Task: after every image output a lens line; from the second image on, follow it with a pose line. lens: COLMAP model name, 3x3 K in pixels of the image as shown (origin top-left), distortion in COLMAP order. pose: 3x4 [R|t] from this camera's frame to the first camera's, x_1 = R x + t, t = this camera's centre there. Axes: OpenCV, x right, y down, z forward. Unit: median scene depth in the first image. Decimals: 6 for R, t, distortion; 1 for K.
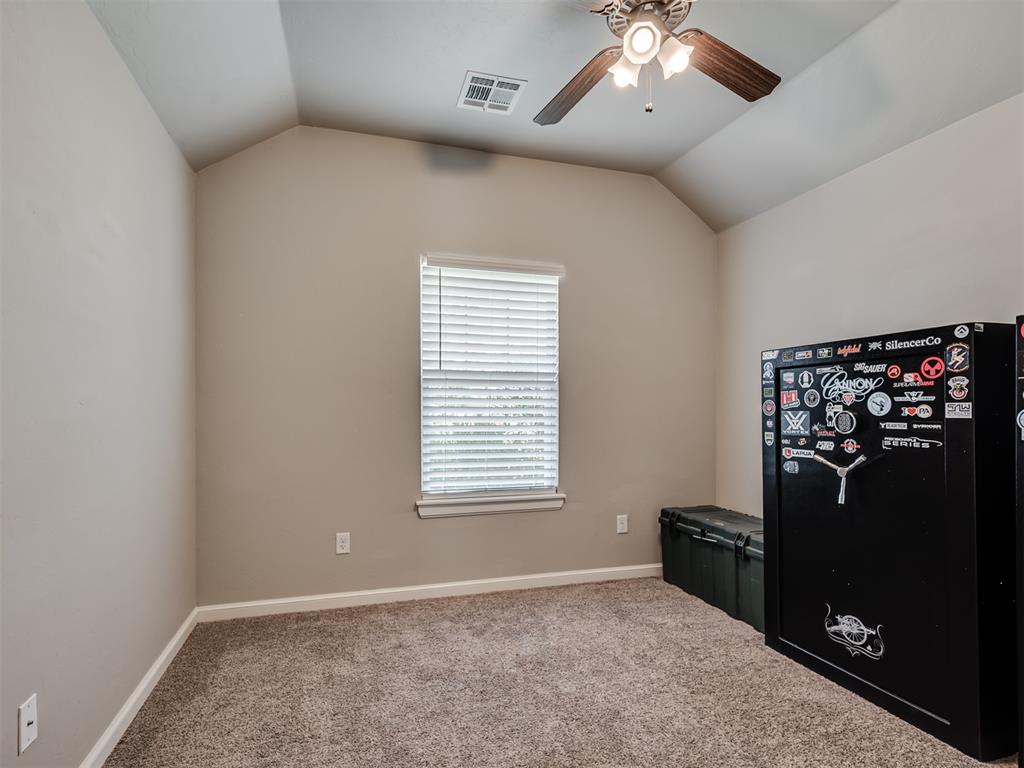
lens RADIAL K [[528.0, 0, 494.7], [0, 528.0, 400.3], [0, 0, 1]] dist [0.011843, 0.000081]
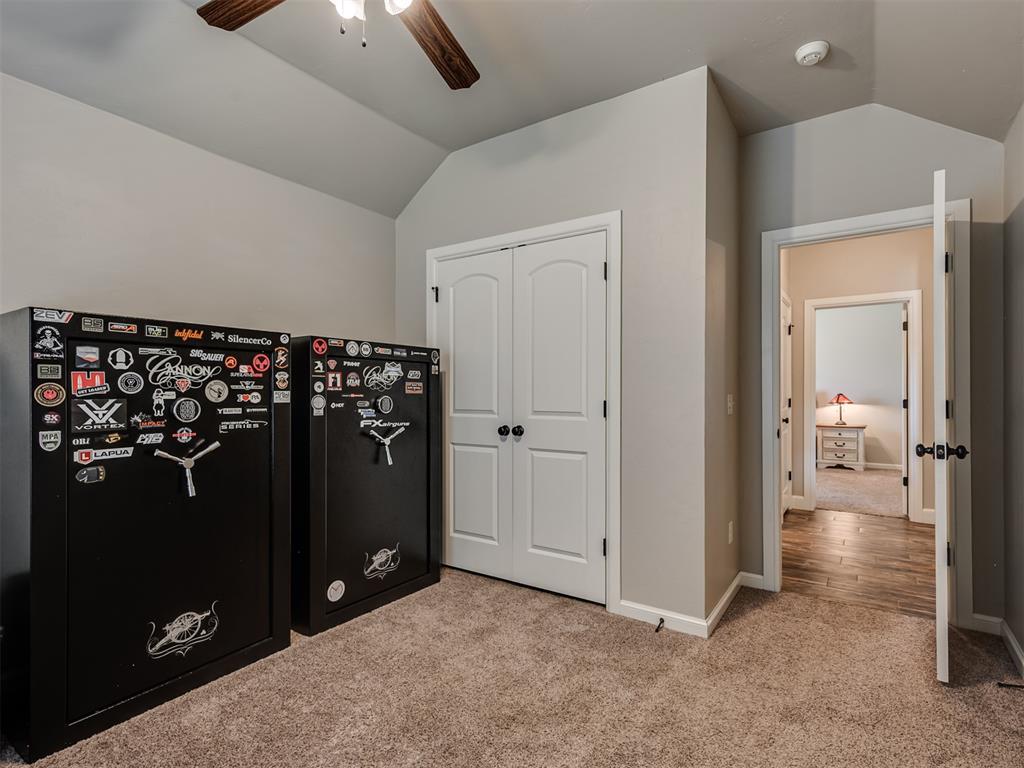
lens RADIAL K [[511.5, 0, 512.0], [0, 511.5, 384.0], [0, 0, 1]] dist [0.012383, 0.000440]
pose [[-0.632557, 0.016469, 0.774338, -0.425034], [-0.012594, 0.999423, -0.031545, 0.016895], [-0.774411, -0.029706, -0.631985, 1.155954]]
